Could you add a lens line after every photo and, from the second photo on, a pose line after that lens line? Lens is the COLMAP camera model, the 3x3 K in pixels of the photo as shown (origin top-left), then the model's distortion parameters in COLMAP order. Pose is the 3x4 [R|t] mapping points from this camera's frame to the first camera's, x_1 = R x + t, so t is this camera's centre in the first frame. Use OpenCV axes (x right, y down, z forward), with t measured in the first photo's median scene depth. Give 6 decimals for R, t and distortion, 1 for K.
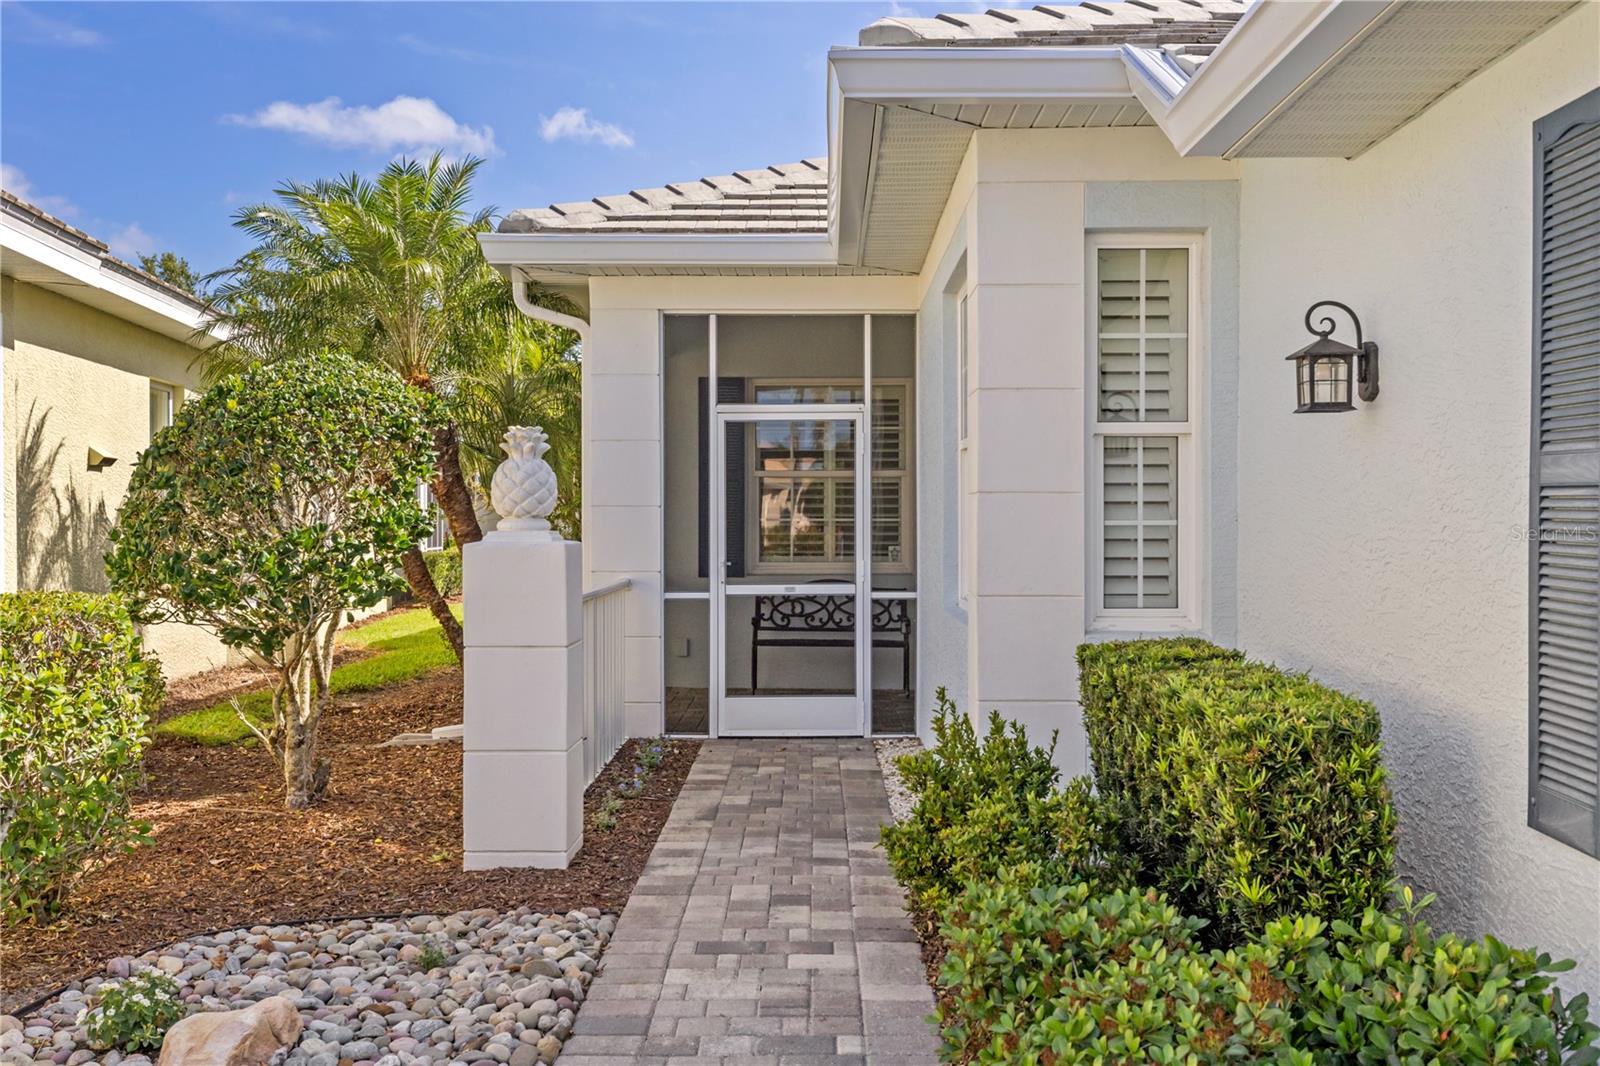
lens RADIAL K [[1549.7, 0, 800.0], [0, 1549.7, 533.0], [0, 0, 1]] dist [0.005032, -0.002091]
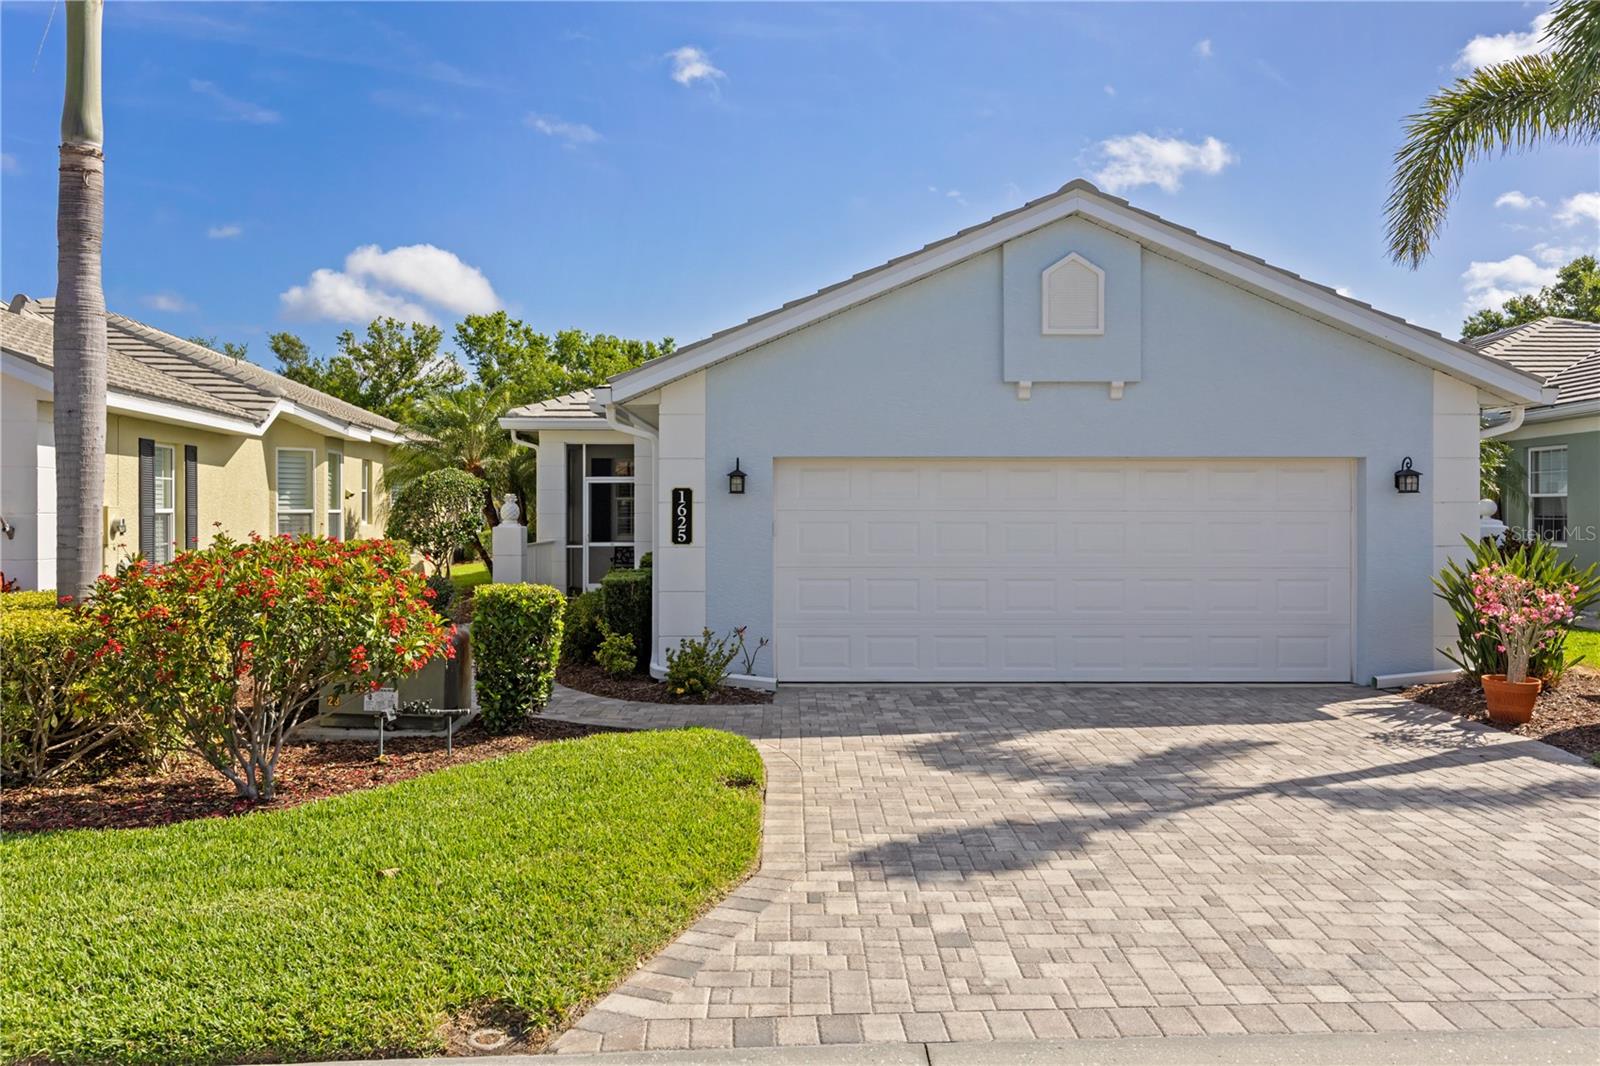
lens RADIAL K [[1246.3, 0, 800.0], [0, 1246.3, 533.0], [0, 0, 1]] dist [0.004211, 0.002767]
pose [[0.999747, 0.002052, 0.022398, 0.278839], [-0.002260, 0.999955, 0.009255, -0.005040], [-0.022378, -0.009303, 0.999706, -1.229726]]
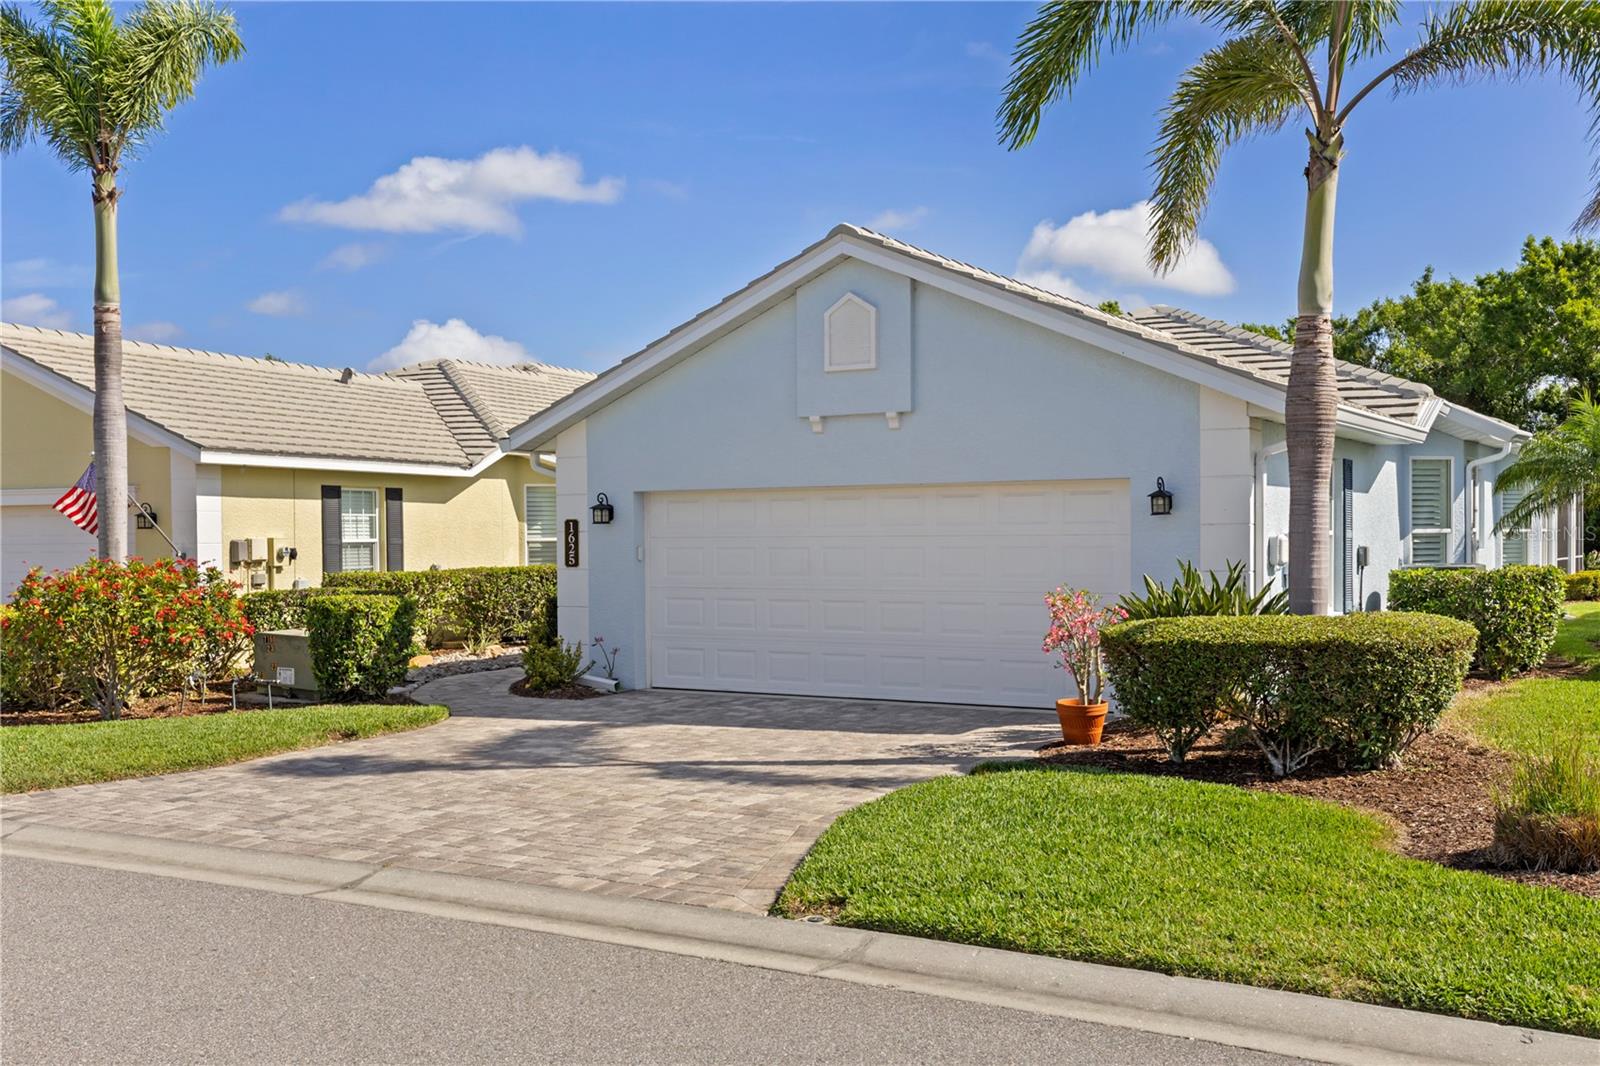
lens RADIAL K [[1562.2, 0, 805.2], [0, 1562.2, 623.3], [0, 0, 1]] dist [-0.006068, -0.003952]
pose [[0.866061, 0.023107, -0.499405, 1.304523], [0.001265, 0.998827, 0.048408, -0.004495], [0.499937, -0.042556, 0.865015, -1.441787]]
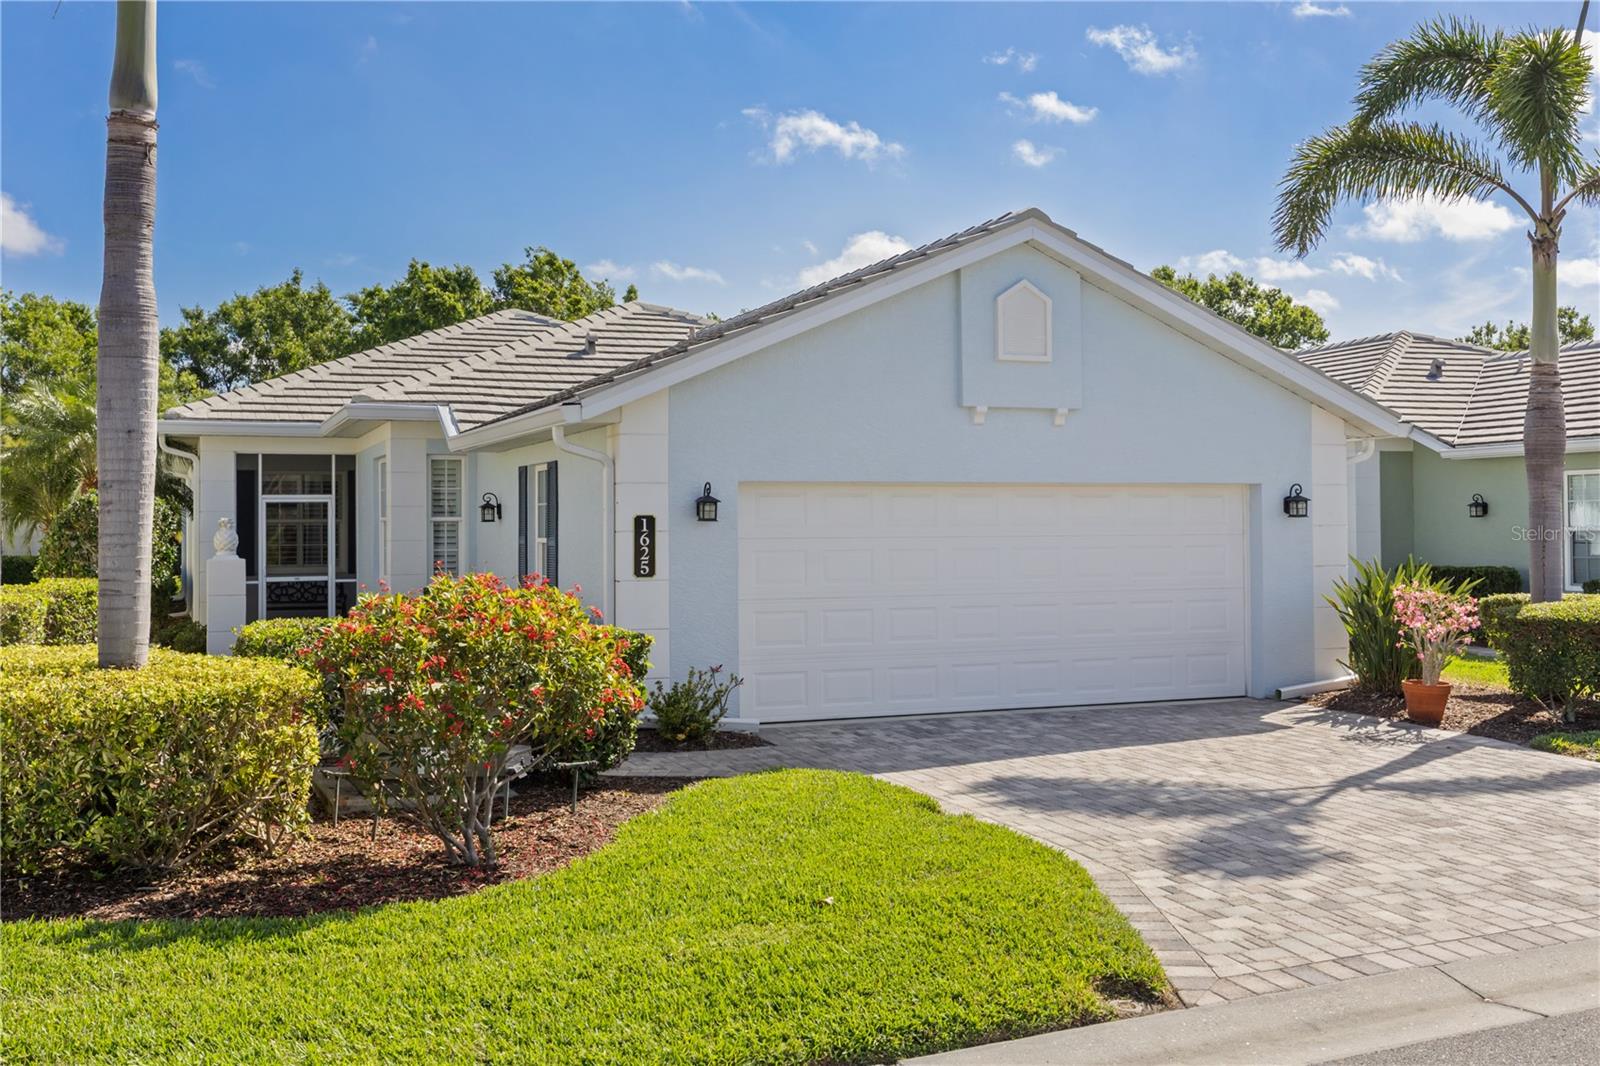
lens RADIAL K [[1549.7, 0, 800.0], [0, 1549.7, 533.0], [0, 0, 1]] dist [0.005032, -0.002091]
pose [[0.923121, -0.005478, 0.384470, -0.196575], [0.007444, 0.999966, -0.003624, -0.015383], [-0.384437, 0.006207, 0.923130, -1.328679]]
